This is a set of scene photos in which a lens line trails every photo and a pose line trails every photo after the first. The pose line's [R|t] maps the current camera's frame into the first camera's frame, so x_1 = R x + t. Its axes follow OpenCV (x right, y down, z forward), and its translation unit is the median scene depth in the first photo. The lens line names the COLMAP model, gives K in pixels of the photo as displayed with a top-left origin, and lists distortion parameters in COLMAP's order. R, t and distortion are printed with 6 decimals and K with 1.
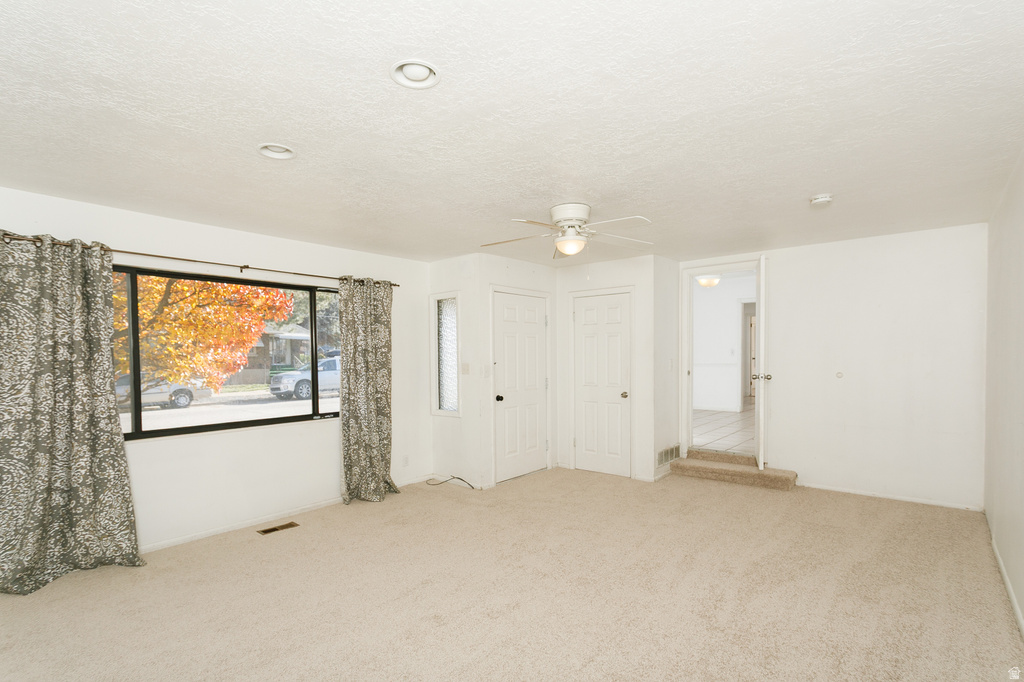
lens RADIAL K [[520.9, 0, 512.0], [0, 520.9, 341.0], [0, 0, 1]] dist [-0.000950, -0.000116]
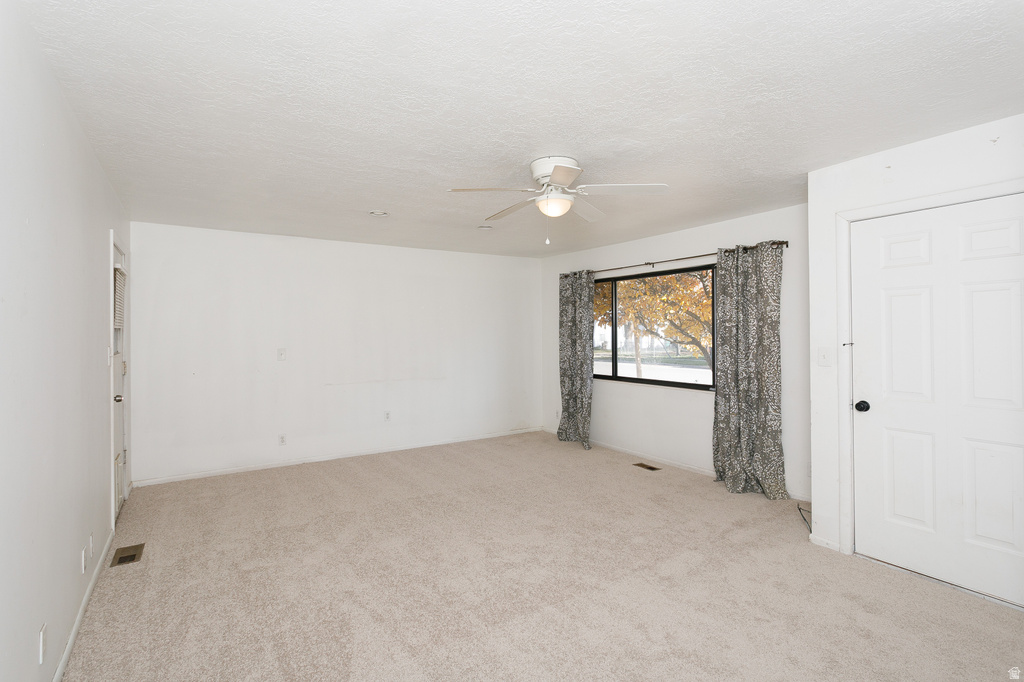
lens RADIAL K [[498.9, 0, 514.0], [0, 498.9, 324.1], [0, 0, 1]] dist [0.000076, -0.000026]
pose [[-0.321756, -0.019541, -0.946621, 0.700668], [0.012848, 0.999605, -0.025001, 0.034626], [0.946736, -0.020206, -0.321378, 0.943144]]
